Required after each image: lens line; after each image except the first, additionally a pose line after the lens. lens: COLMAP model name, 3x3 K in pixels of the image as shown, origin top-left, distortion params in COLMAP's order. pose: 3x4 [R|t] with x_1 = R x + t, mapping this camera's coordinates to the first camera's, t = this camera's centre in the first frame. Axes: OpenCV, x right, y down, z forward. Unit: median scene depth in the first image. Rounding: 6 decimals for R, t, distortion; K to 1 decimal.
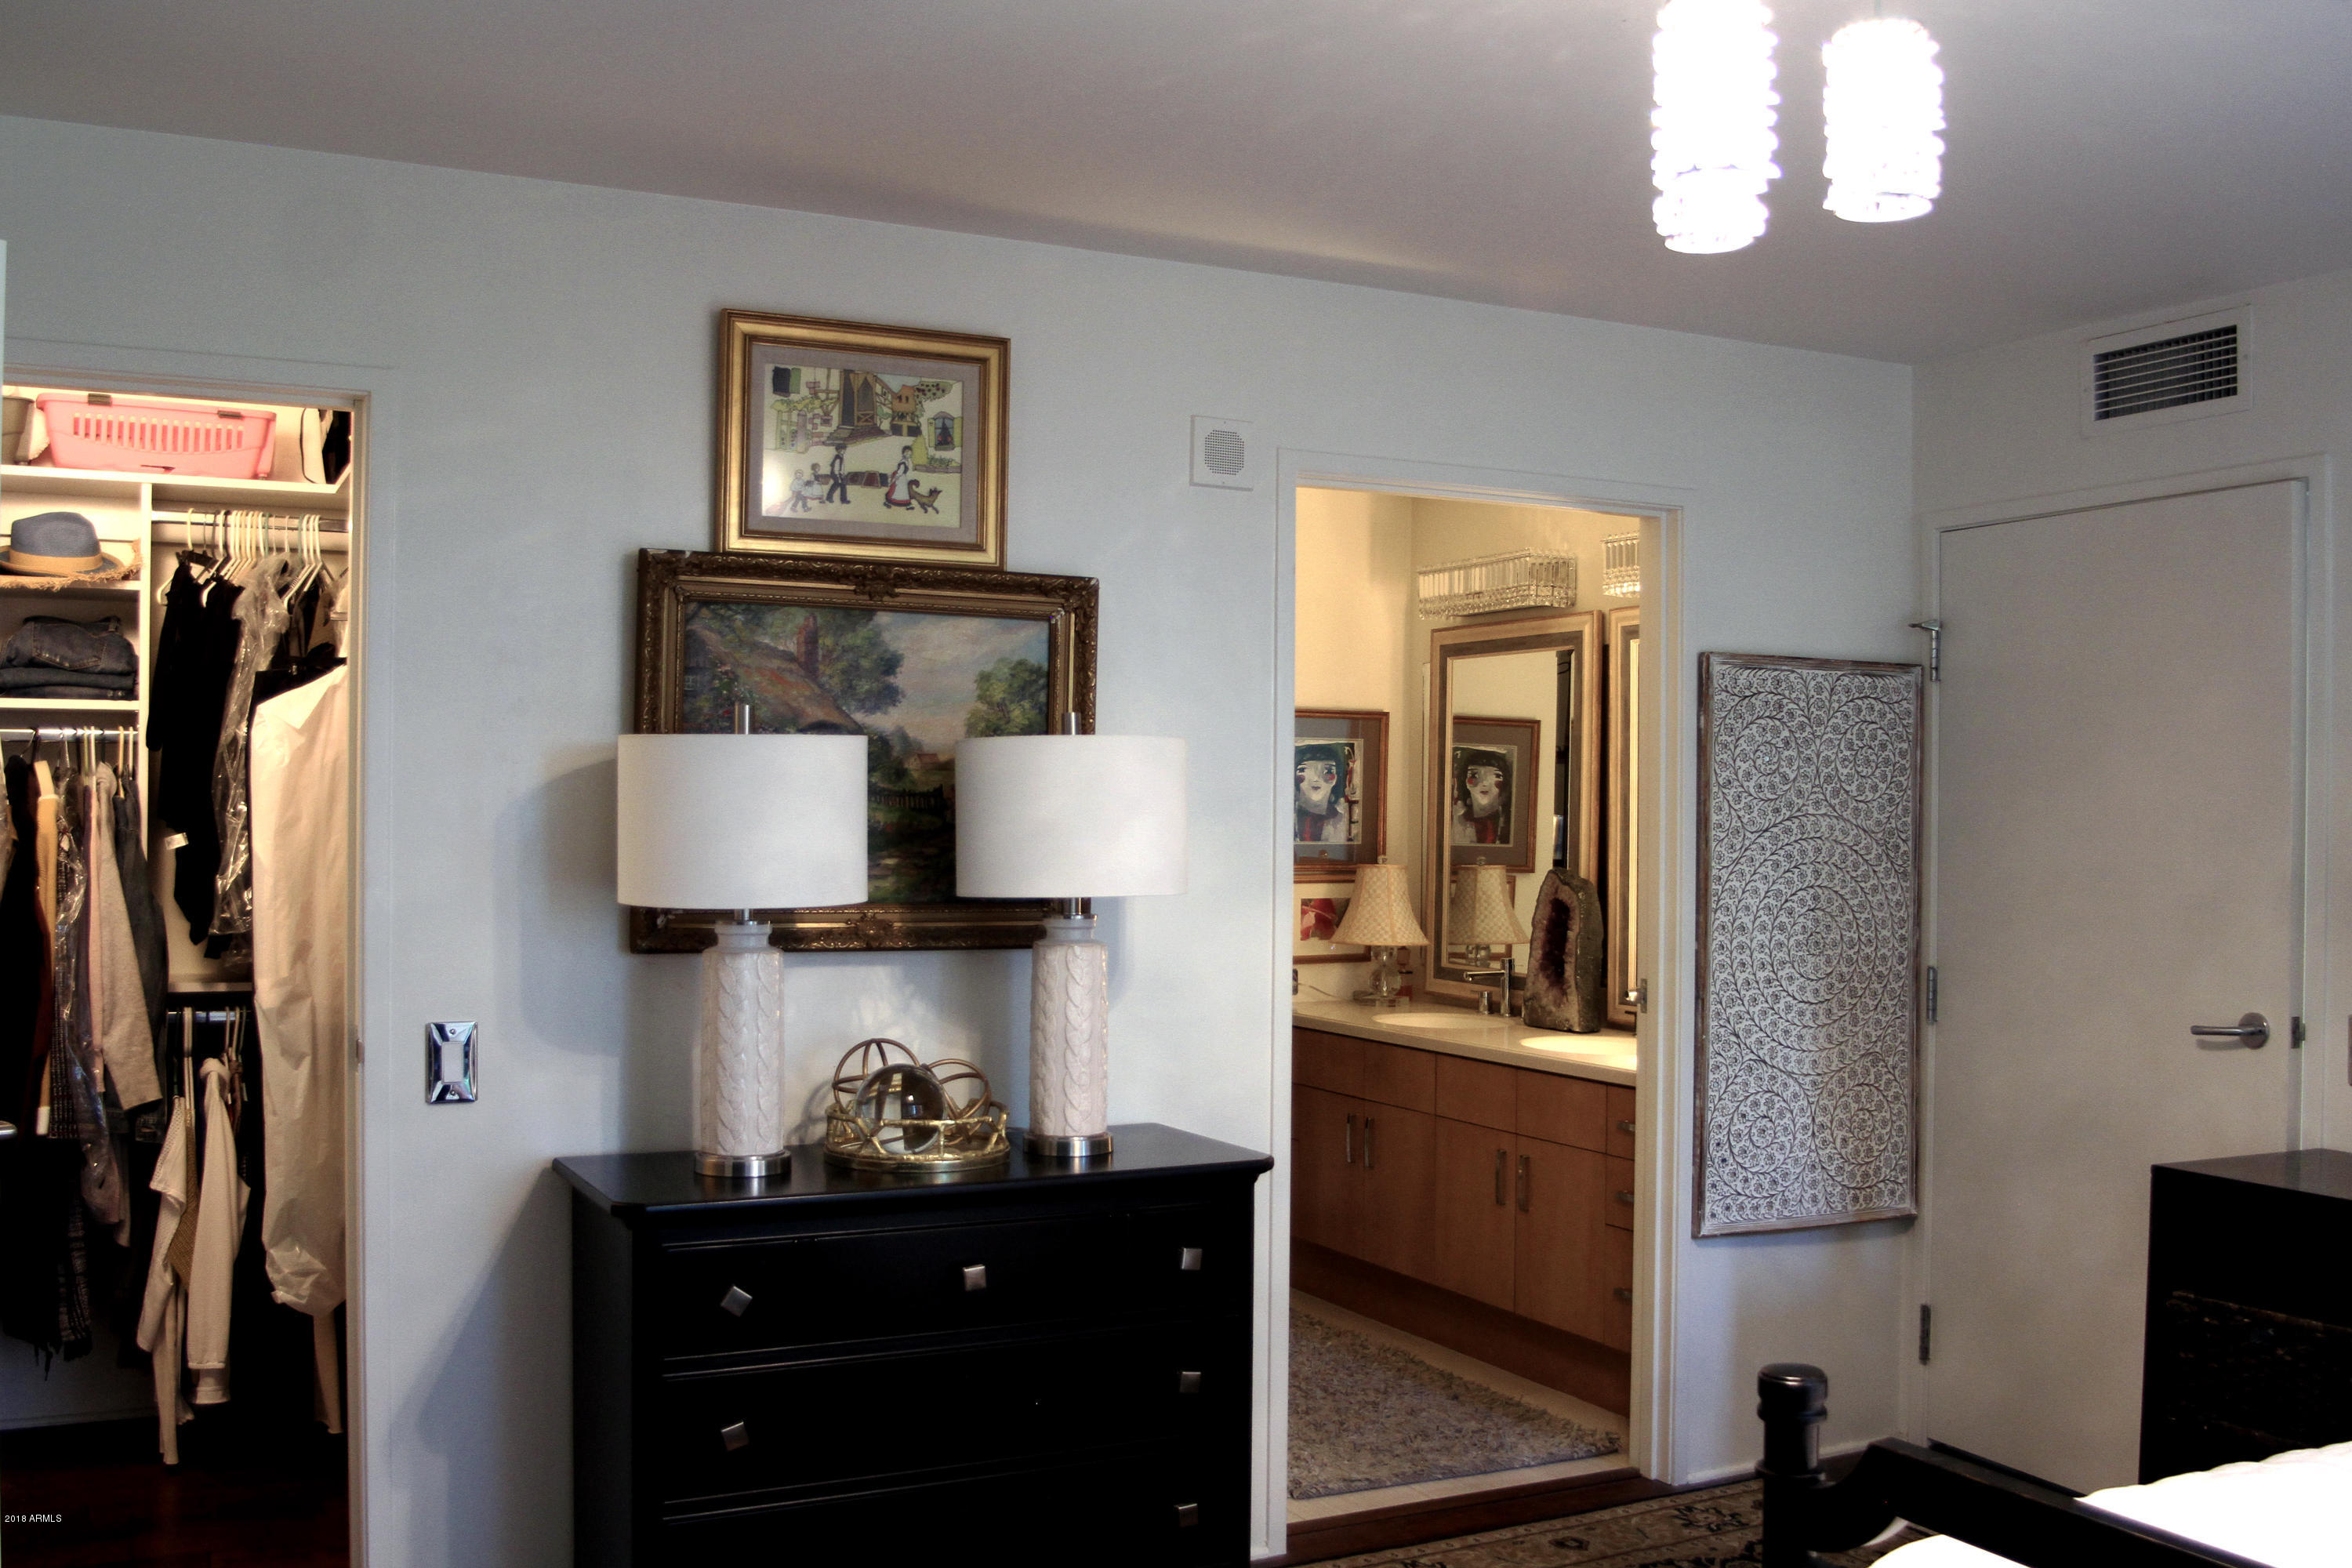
lens RADIAL K [[2130.3, 0, 1176.0], [0, 2130.3, 784.0], [0, 0, 1]] dist [-0.095102, 0.022999]
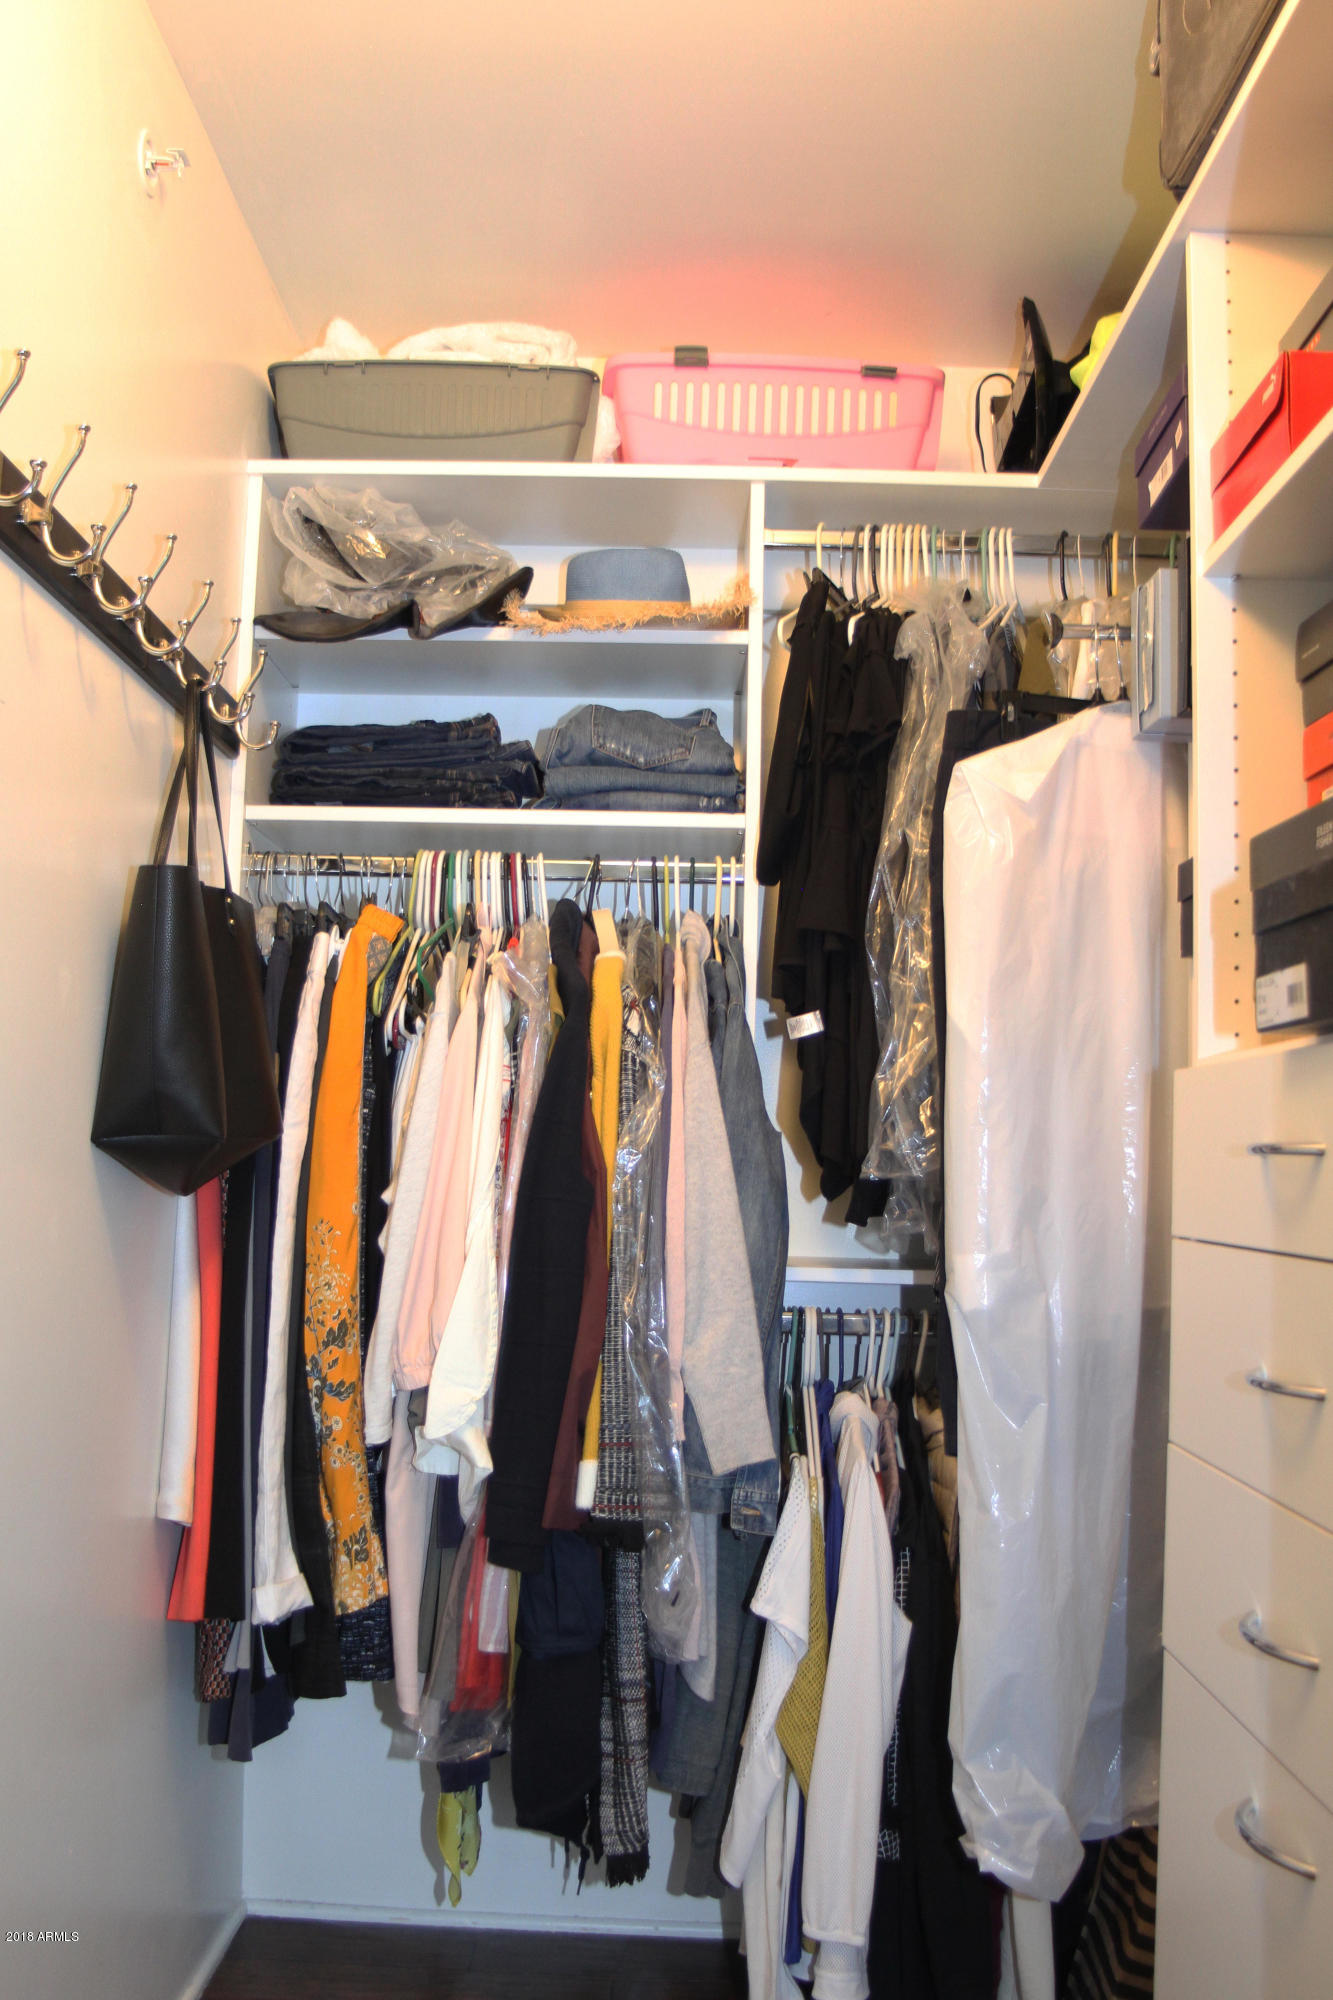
lens RADIAL K [[1811.4, 0, 666.5], [0, 1811.4, 1000.0], [0, 0, 1]] dist [-0.095102, 0.022999]
pose [[0.888872, -0.023178, -0.457568, -0.278729], [-0.017359, 0.996299, -0.084189, 0.065486], [0.457826, 0.082776, 0.885180, 0.524776]]
